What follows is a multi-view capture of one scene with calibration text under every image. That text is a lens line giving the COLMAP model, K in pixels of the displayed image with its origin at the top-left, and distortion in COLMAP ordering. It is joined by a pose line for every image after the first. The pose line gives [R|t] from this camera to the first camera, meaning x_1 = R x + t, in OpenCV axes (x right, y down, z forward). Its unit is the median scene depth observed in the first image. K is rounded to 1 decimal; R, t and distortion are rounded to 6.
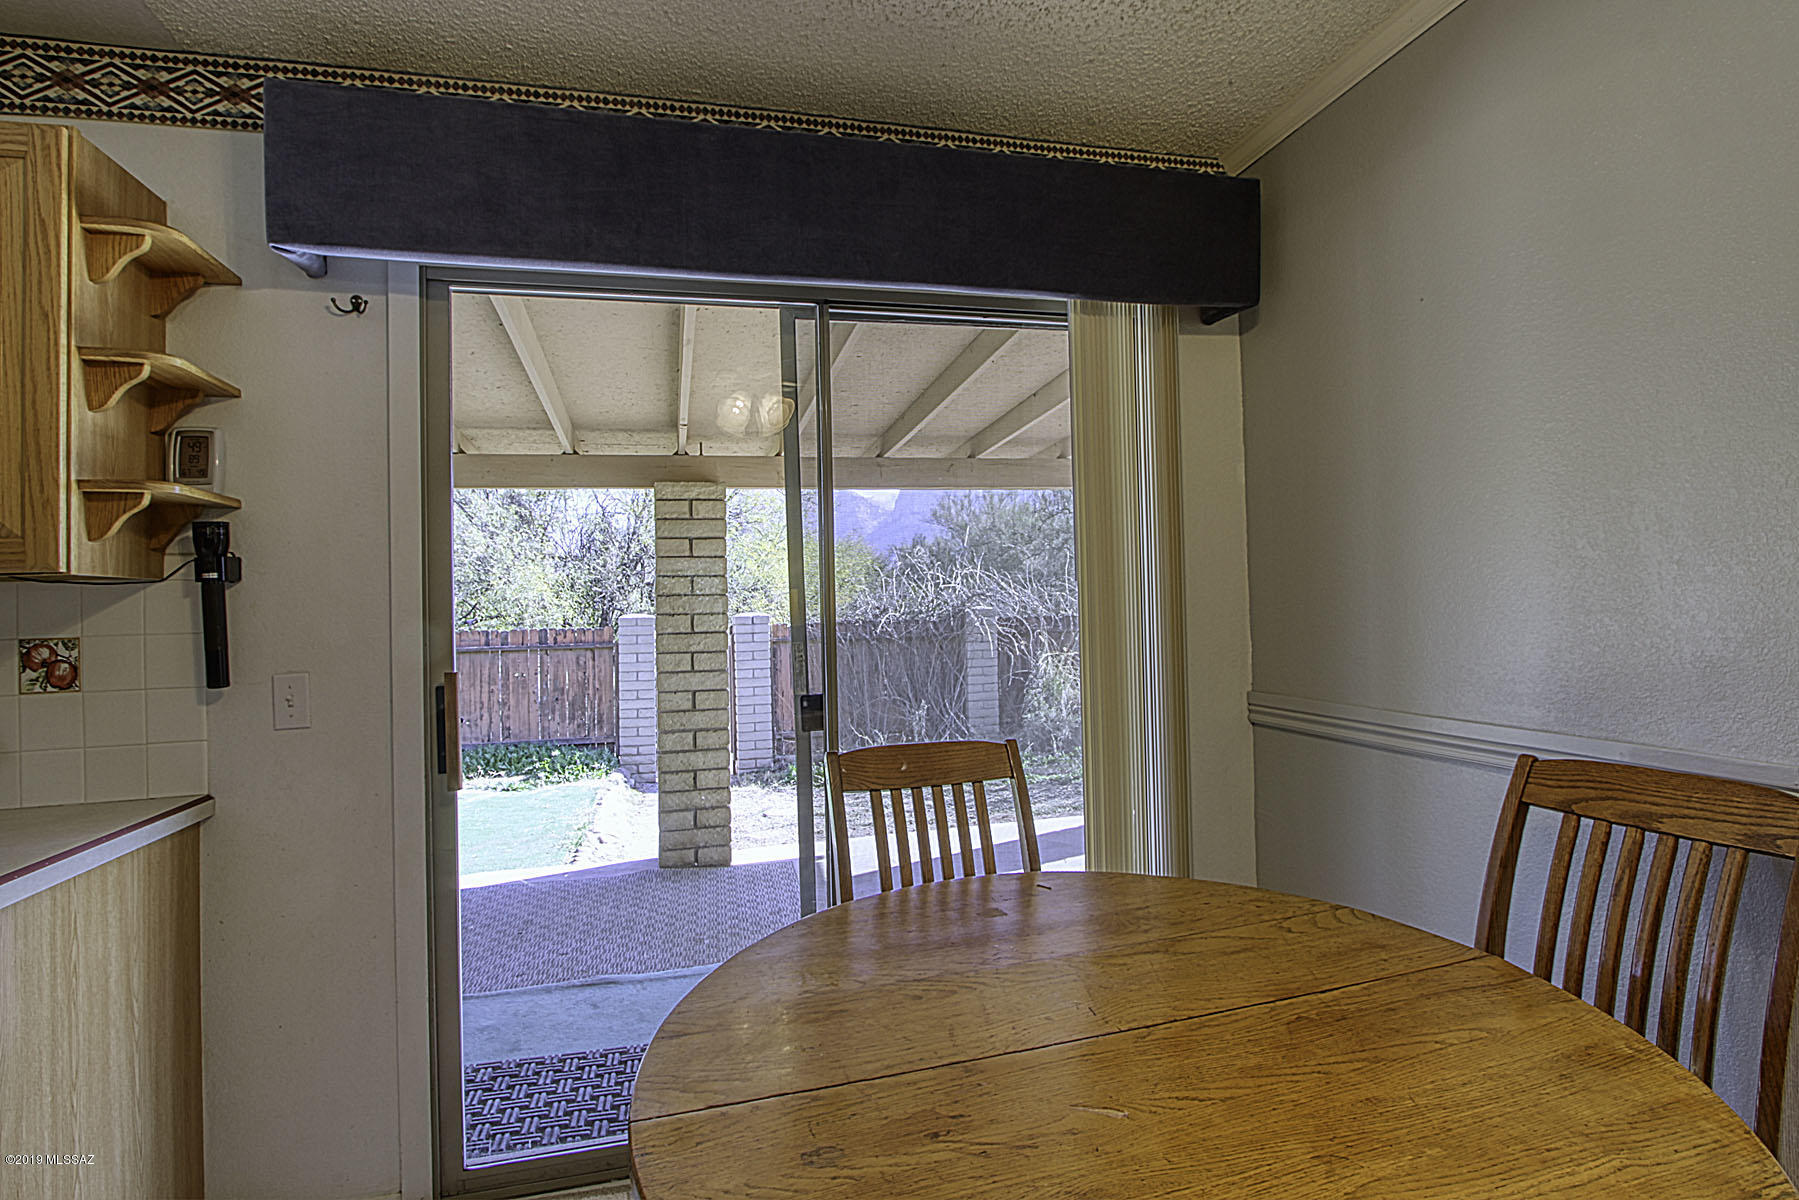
lens RADIAL K [[830.3, 0, 902.2], [0, 830.3, 612.7], [0, 0, 1]] dist [-0.000554, -0.005840]
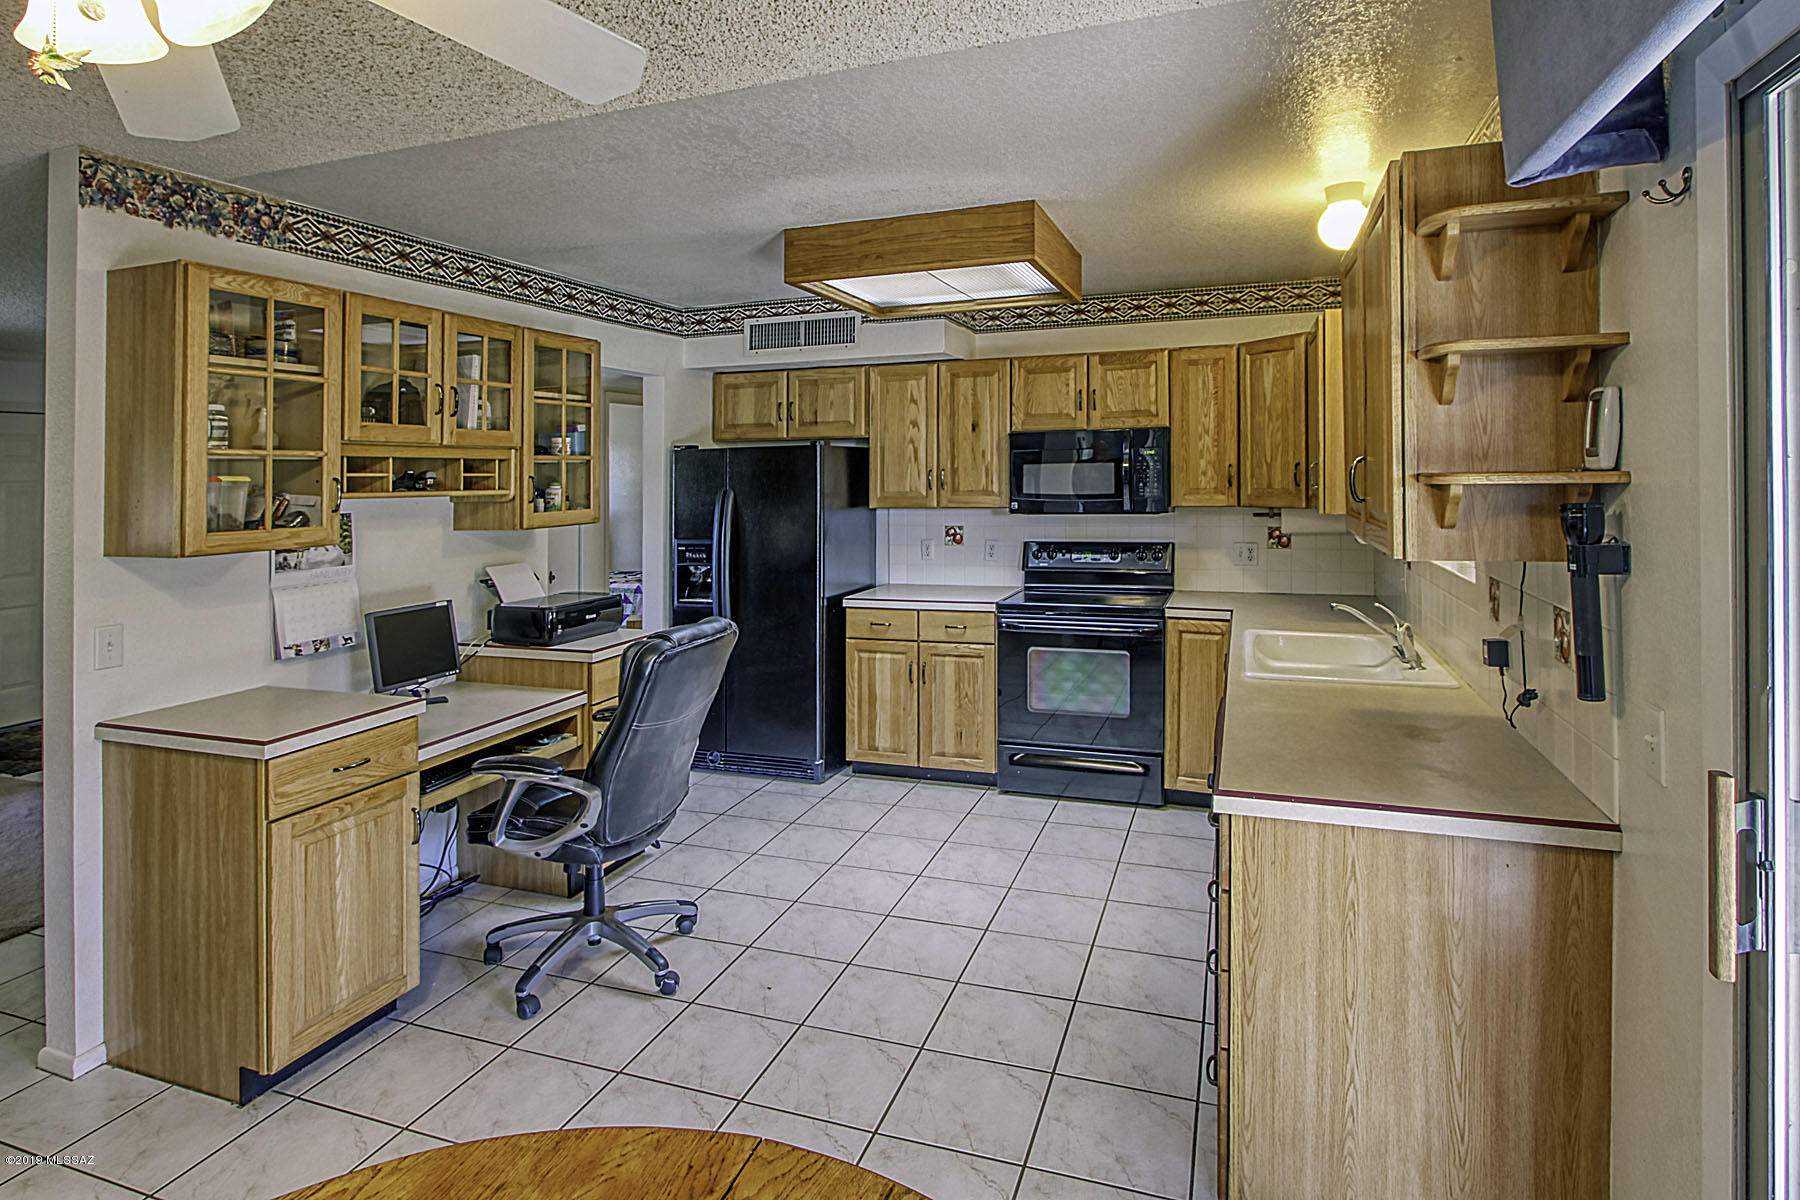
lens RADIAL K [[922.9, 0, 904.3], [0, 922.9, 578.3], [0, 0, 1]] dist [0.000519, 0.000304]
pose [[-0.571032, 0.118446, -0.812338, 0.294908], [0.024763, 0.991571, 0.127172, -0.163518], [0.820554, 0.052504, -0.569152, 0.956759]]
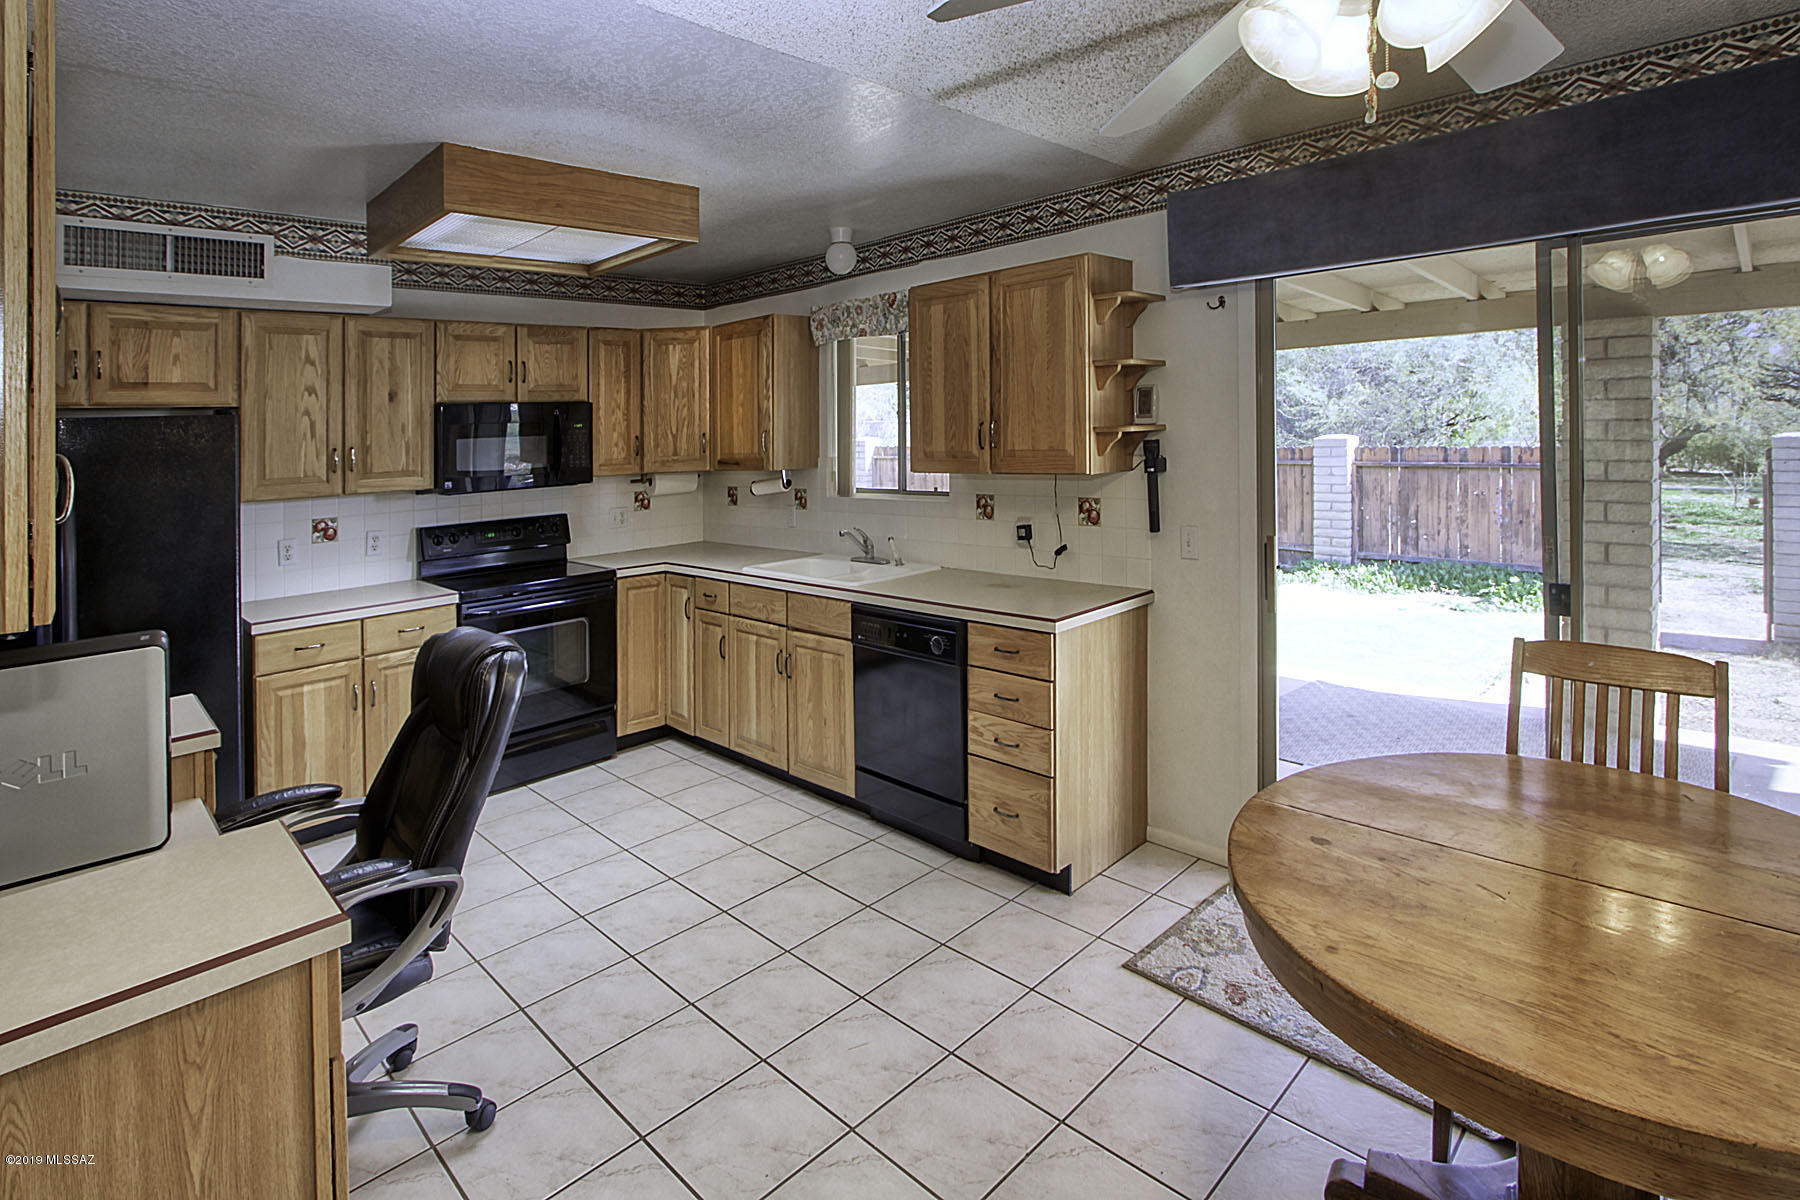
lens RADIAL K [[897.7, 0, 900.0], [0, 897.7, 600.0], [0, 0, 1]] dist [-0.001299, 0.000564]
pose [[0.491348, 0.162239, -0.855719, 0.566395], [0.030234, 0.978728, 0.202921, -0.172481], [0.870438, -0.125577, 0.475991, -0.398875]]
